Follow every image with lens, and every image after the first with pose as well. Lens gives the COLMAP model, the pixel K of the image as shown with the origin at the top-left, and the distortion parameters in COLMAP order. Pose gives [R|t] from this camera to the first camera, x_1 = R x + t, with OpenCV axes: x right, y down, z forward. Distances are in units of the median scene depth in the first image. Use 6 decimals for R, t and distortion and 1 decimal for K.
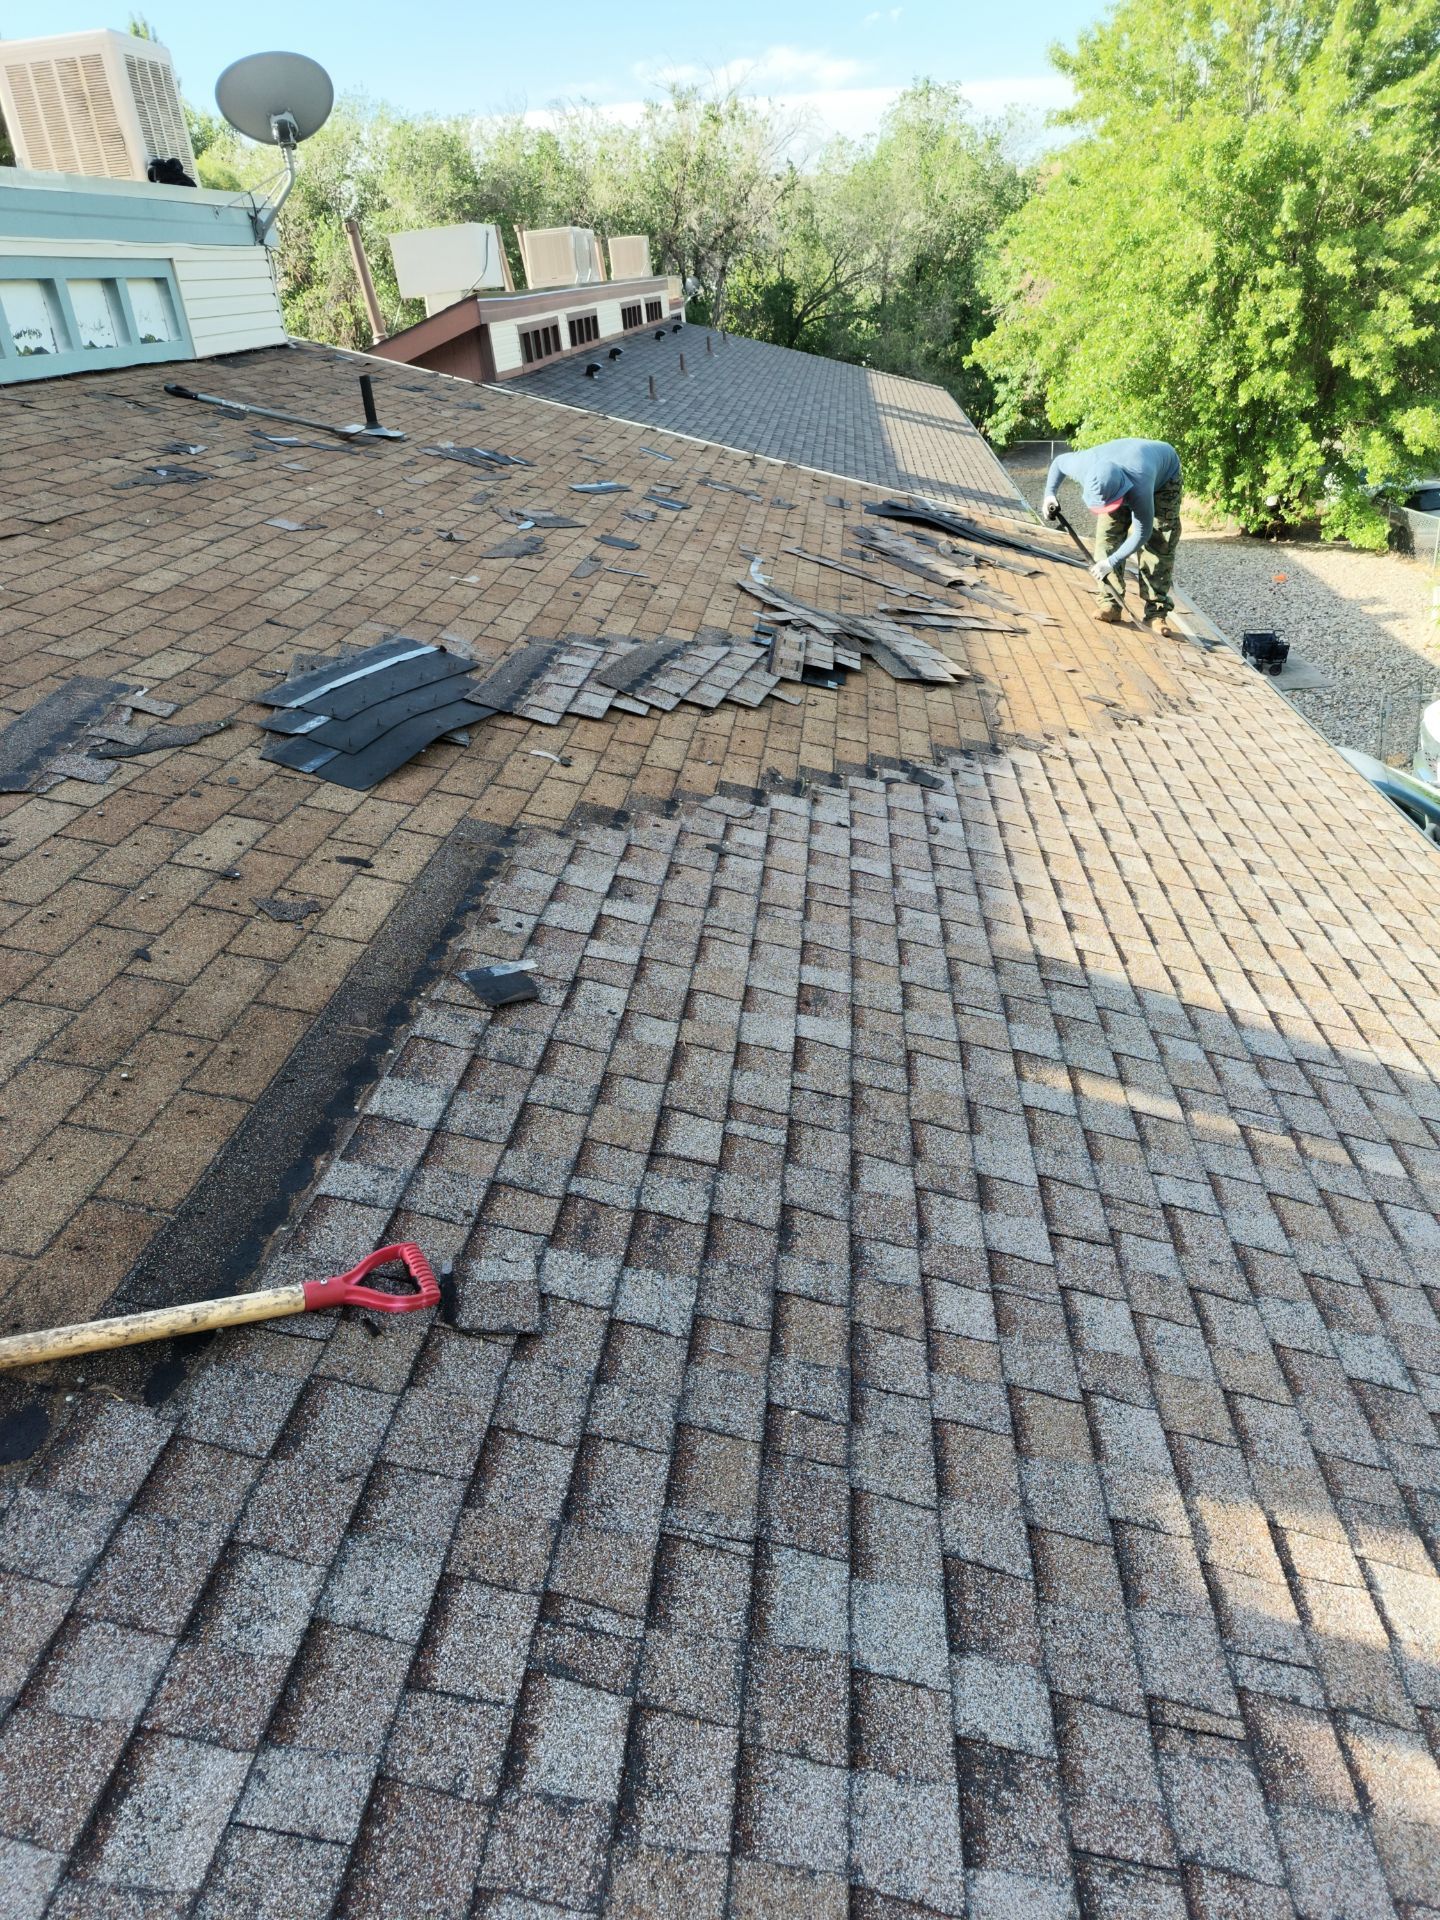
lens RADIAL K [[1331.7, 0, 728.7], [0, 1331.7, 941.5], [0, 0, 1]] dist [0.055516, -0.060150]
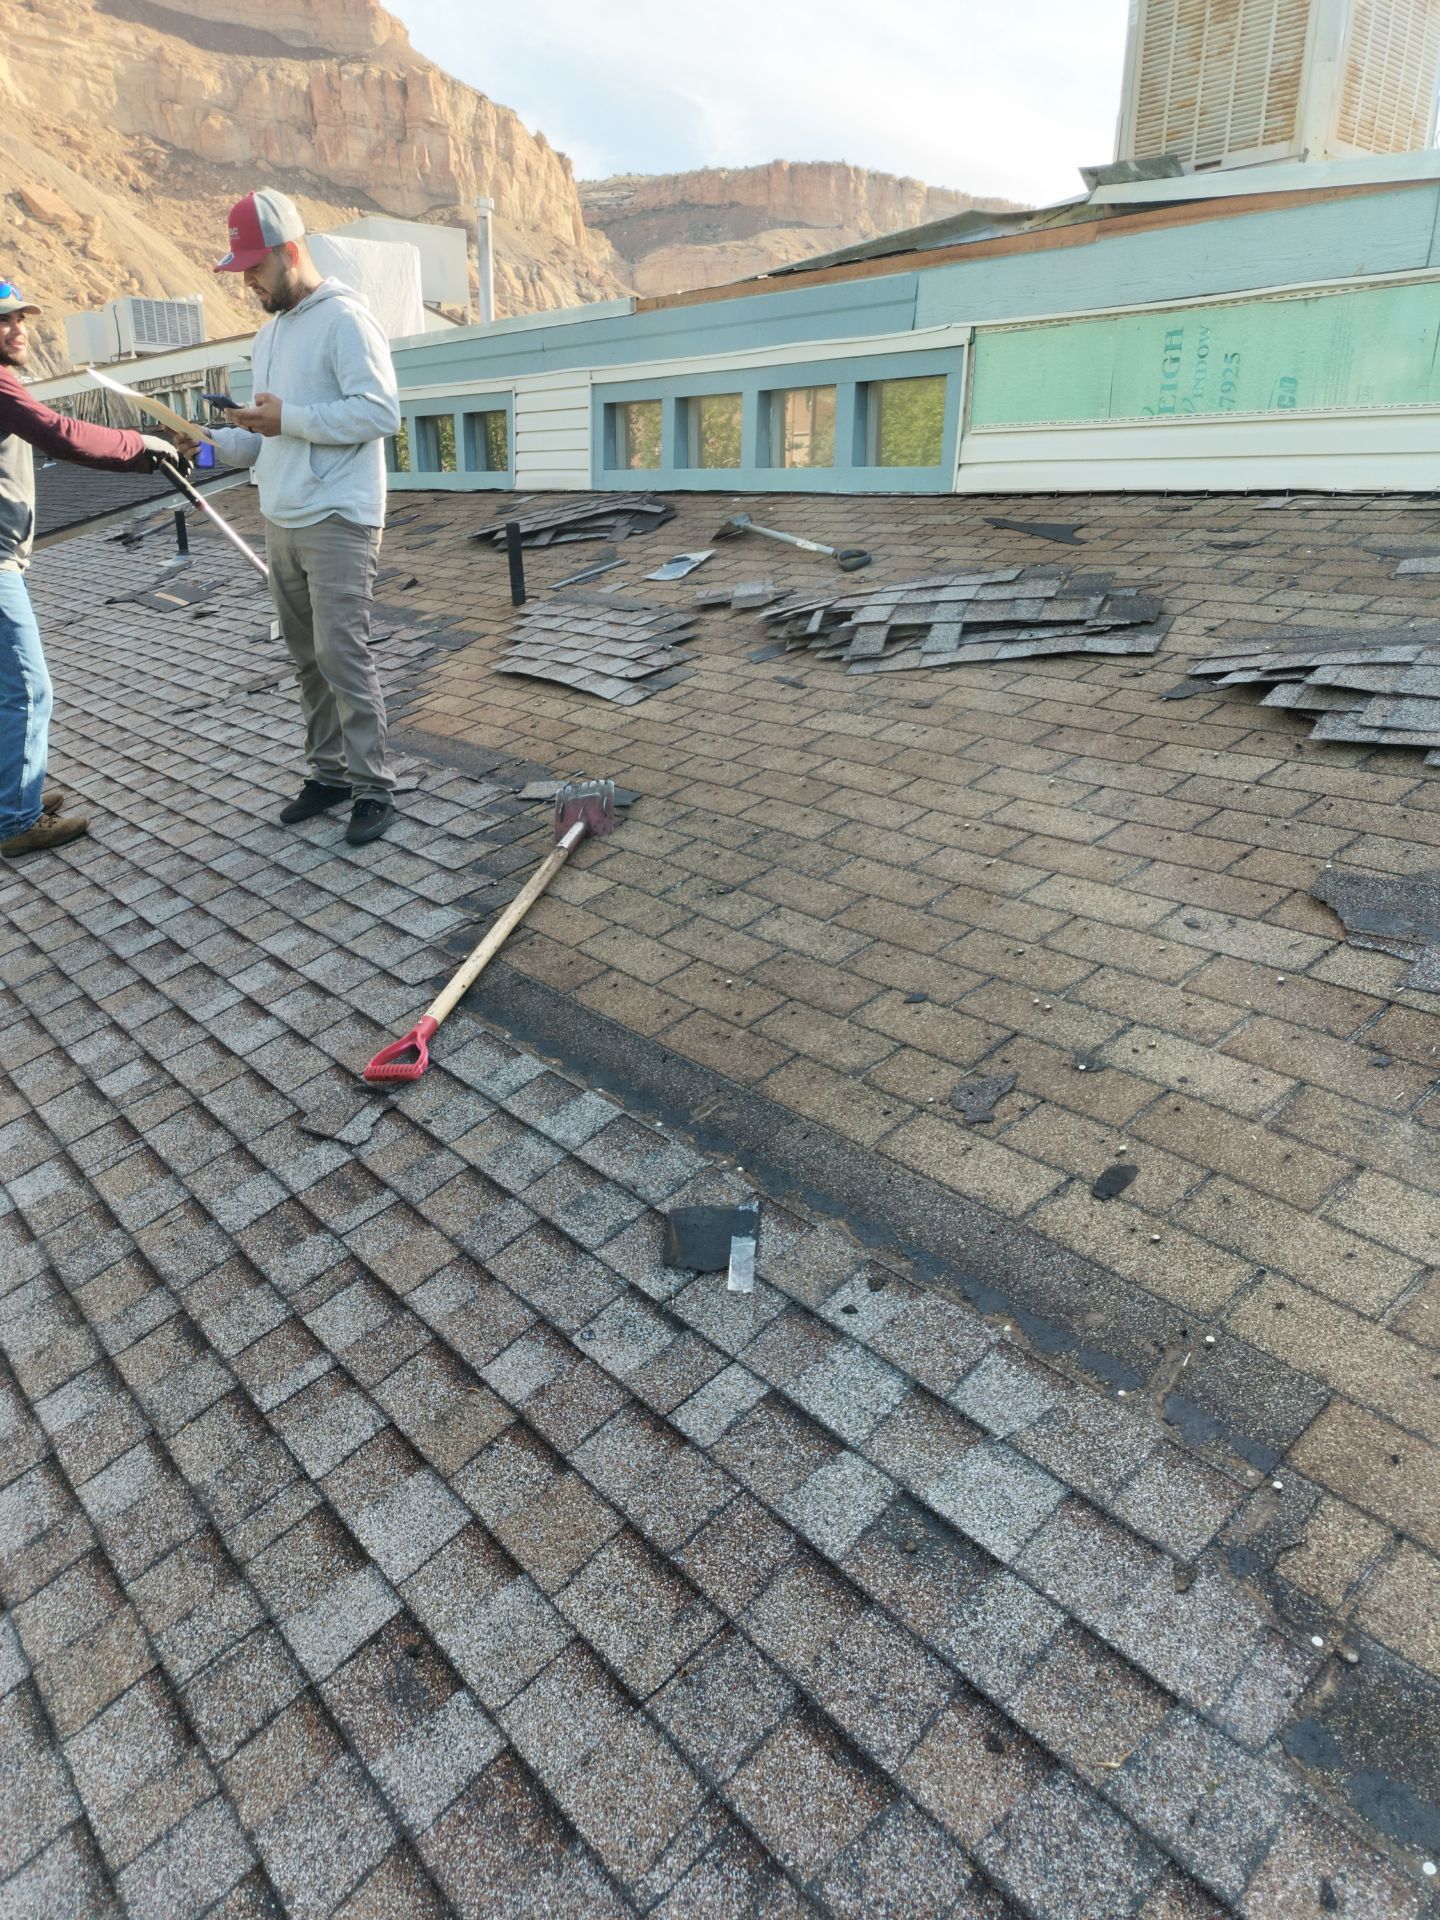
lens RADIAL K [[1323.5, 0, 727.3], [0, 1323.5, 947.3], [0, 0, 1]] dist [0.051830, -0.058817]
pose [[-0.717192, 0.280942, -0.637736, 0.250817], [-0.268015, 0.733550, 0.624558, -0.563051], [0.643276, 0.618851, -0.450799, 1.295770]]
